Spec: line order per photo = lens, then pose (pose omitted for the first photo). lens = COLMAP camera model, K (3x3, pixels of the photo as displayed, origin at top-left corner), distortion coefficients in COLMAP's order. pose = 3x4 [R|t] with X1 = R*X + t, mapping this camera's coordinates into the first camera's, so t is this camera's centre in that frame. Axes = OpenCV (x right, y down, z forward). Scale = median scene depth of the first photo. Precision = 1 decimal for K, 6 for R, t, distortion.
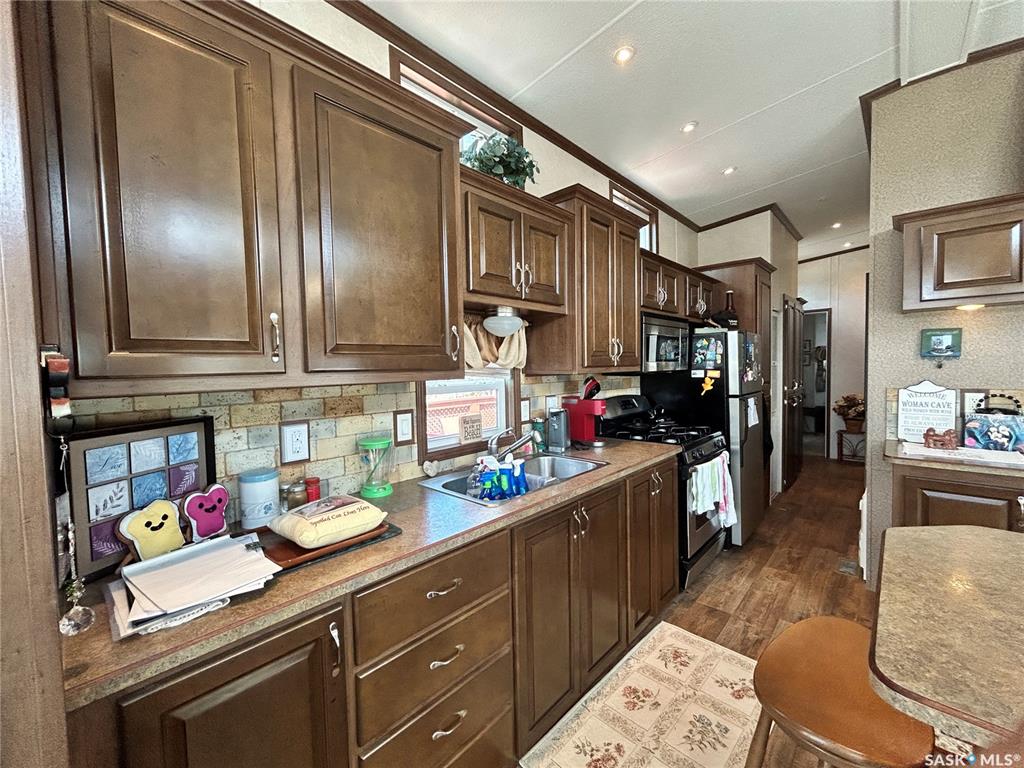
lens RADIAL K [[412.5, 0, 511.9], [0, 412.5, 383.3], [0, 0, 1]] dist [-0.001595, 0.000982]
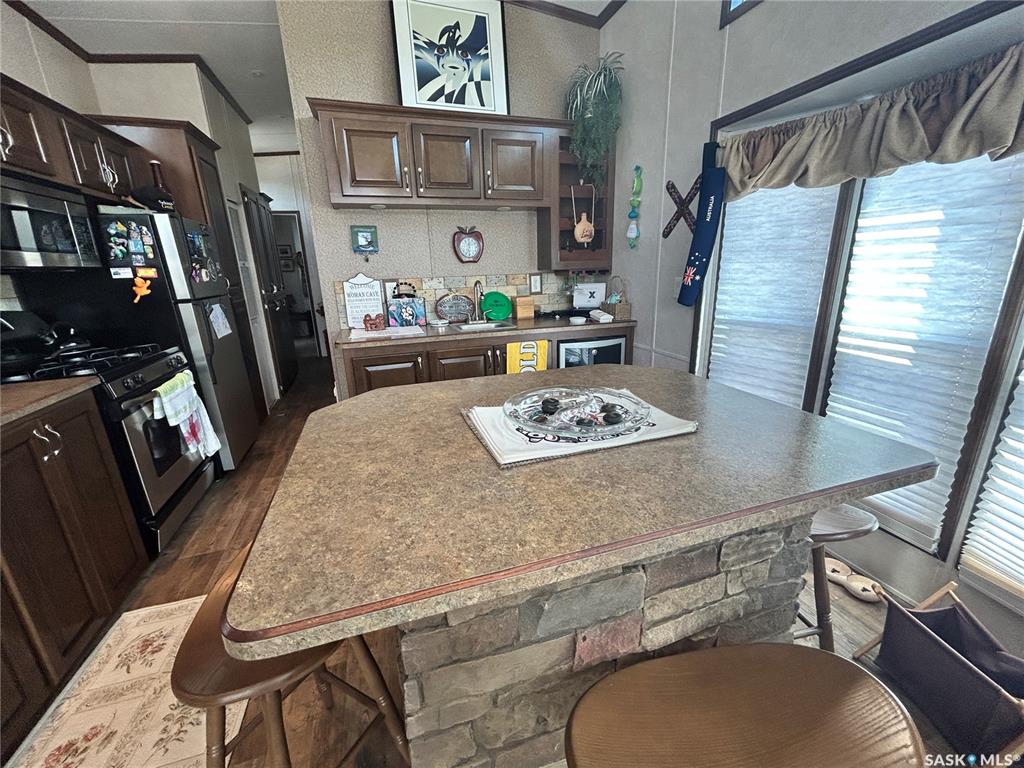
lens RADIAL K [[412.5, 0, 511.7], [0, 412.5, 383.2], [0, 0, 1]] dist [-0.001595, 0.000982]
pose [[0.477661, -0.236397, 0.846142, 0.165115], [0.055434, 0.969309, 0.239515, 0.038574], [-0.876793, -0.067502, 0.476106, 0.065649]]
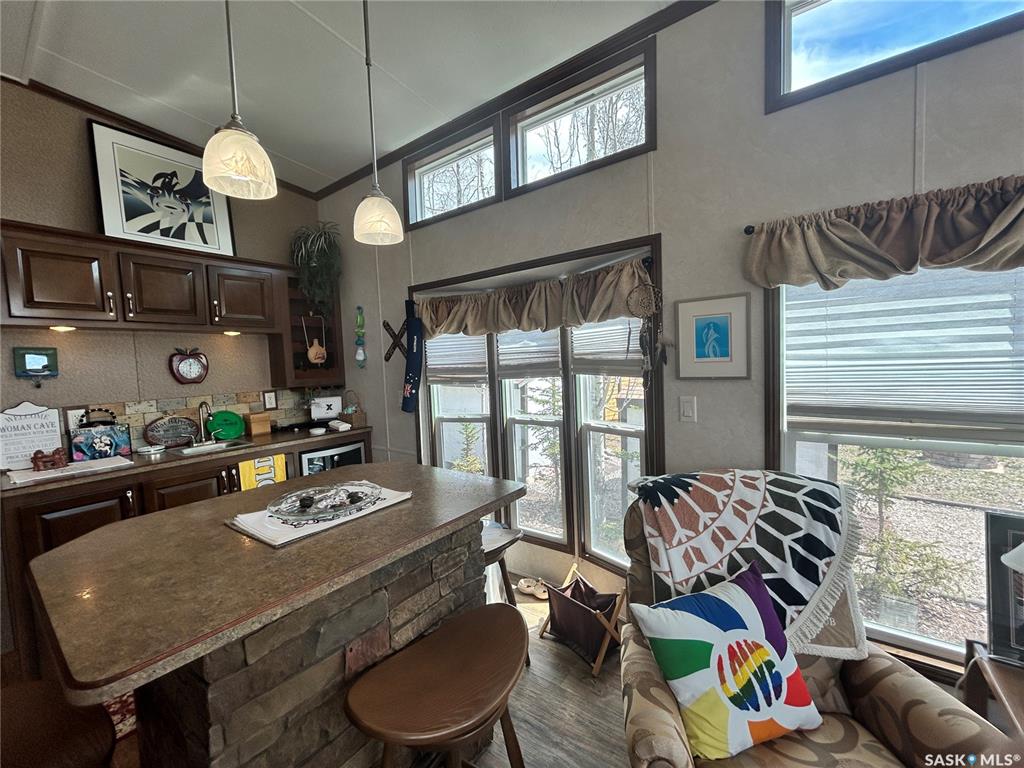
lens RADIAL K [[412.5, 0, 511.9], [0, 412.5, 383.1], [0, 0, 1]] dist [-0.001595, 0.000982]
pose [[-0.114792, -0.032222, 0.992867, -0.056229], [0.081716, 0.995780, 0.041765, 0.002374], [-0.990023, 0.085927, -0.111674, 0.001205]]
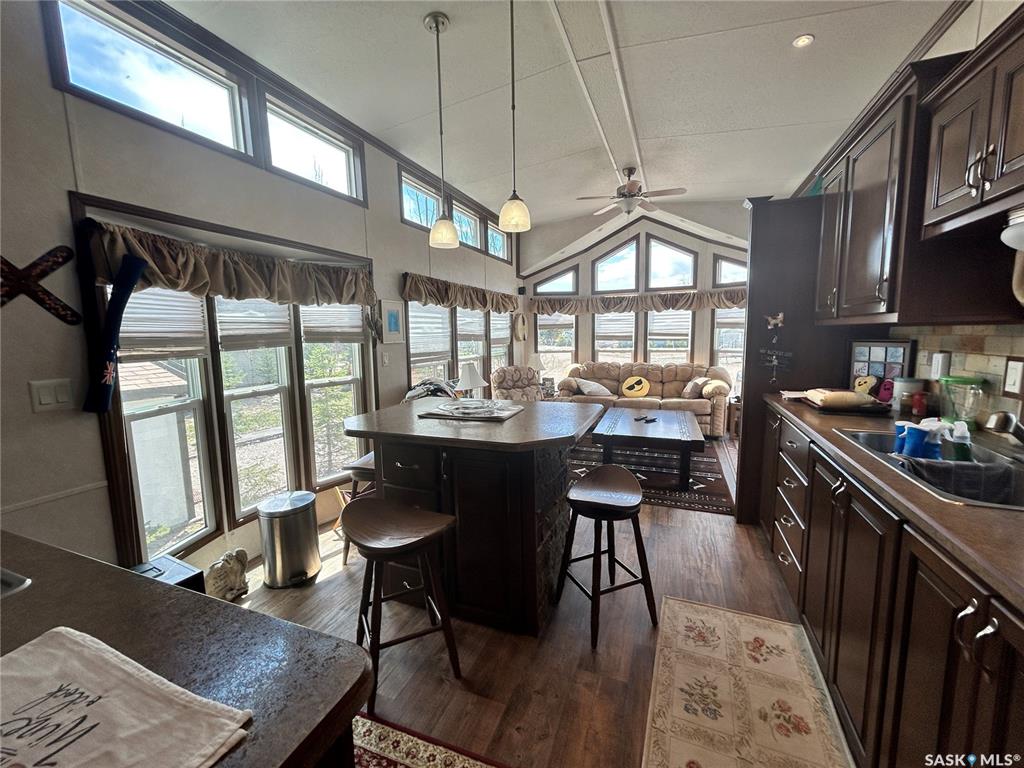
lens RADIAL K [[412.5, 0, 513.0], [0, 412.5, 386.7], [0, 0, 1]] dist [-0.001595, 0.000982]
pose [[-0.929607, 0.086098, -0.358355, 0.795732], [0.023695, 0.984281, 0.175015, -0.038355], [0.367790, 0.154204, -0.917034, 1.098320]]
